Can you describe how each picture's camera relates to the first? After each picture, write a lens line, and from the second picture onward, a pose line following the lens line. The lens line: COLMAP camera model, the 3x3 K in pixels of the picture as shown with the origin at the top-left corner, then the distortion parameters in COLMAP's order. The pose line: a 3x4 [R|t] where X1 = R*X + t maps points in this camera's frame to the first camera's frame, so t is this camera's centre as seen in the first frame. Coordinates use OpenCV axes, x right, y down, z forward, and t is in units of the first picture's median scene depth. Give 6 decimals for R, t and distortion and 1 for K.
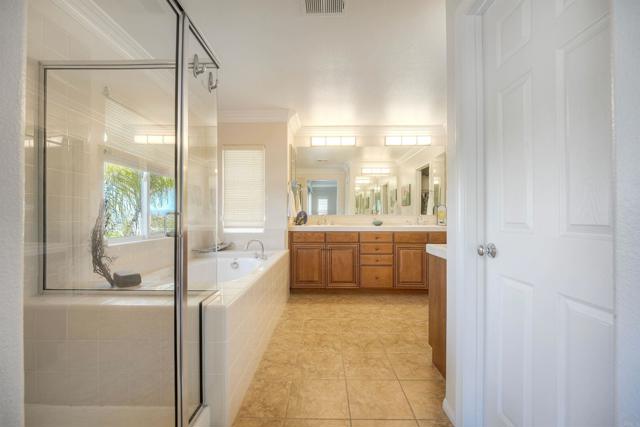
lens RADIAL K [[265.6, 0, 321.7], [0, 265.6, 214.8], [0, 0, 1]] dist [-0.007989, -0.000321]
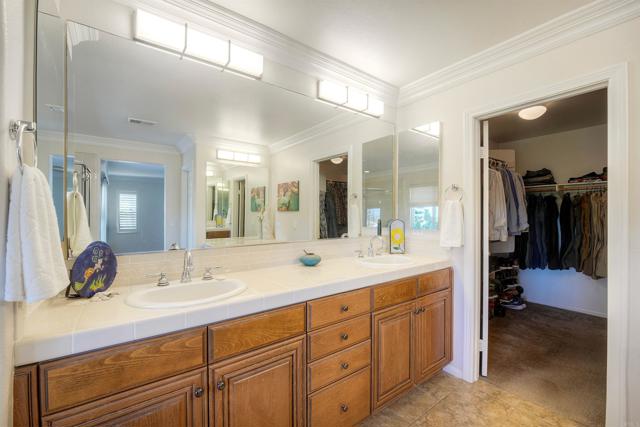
lens RADIAL K [[265.6, 0, 321.7], [0, 265.6, 214.8], [0, 0, 1]] dist [-0.007989, -0.000321]
pose [[0.790073, 0.000540, 0.613013, -0.062157], [-0.005476, 0.999966, 0.006176, -0.057109], [-0.612988, -0.008237, 0.790049, 0.700448]]
